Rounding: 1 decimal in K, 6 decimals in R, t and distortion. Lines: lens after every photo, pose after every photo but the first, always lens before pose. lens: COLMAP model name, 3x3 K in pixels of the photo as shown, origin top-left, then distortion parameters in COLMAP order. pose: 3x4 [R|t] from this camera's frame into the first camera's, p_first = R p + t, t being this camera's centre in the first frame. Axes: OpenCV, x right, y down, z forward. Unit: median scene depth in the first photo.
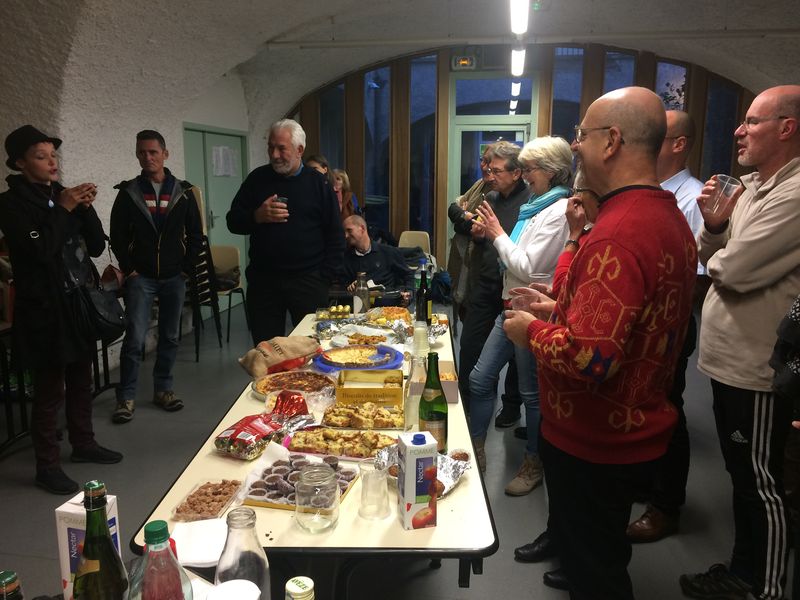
lens RADIAL K [[683.0, 0, 402.5], [0, 683.0, 302.7], [0, 0, 1]] dist [0.076862, -0.094227]
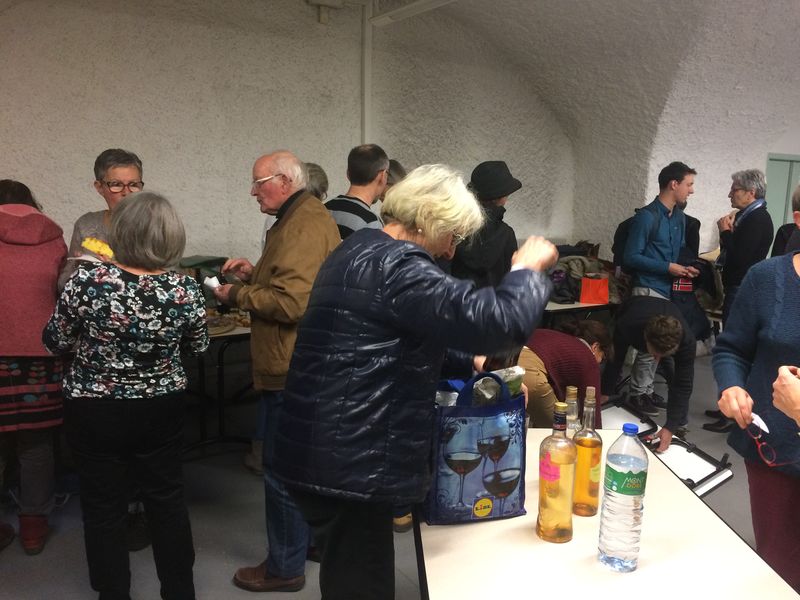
lens RADIAL K [[683.0, 0, 396.2], [0, 683.0, 301.2], [0, 0, 1]] dist [0.076862, -0.094227]
pose [[0.662533, 0.131555, -0.737390, 0.175871], [-0.160026, 0.986586, 0.032233, 0.032630], [0.731739, 0.096646, 0.674698, -0.183601]]
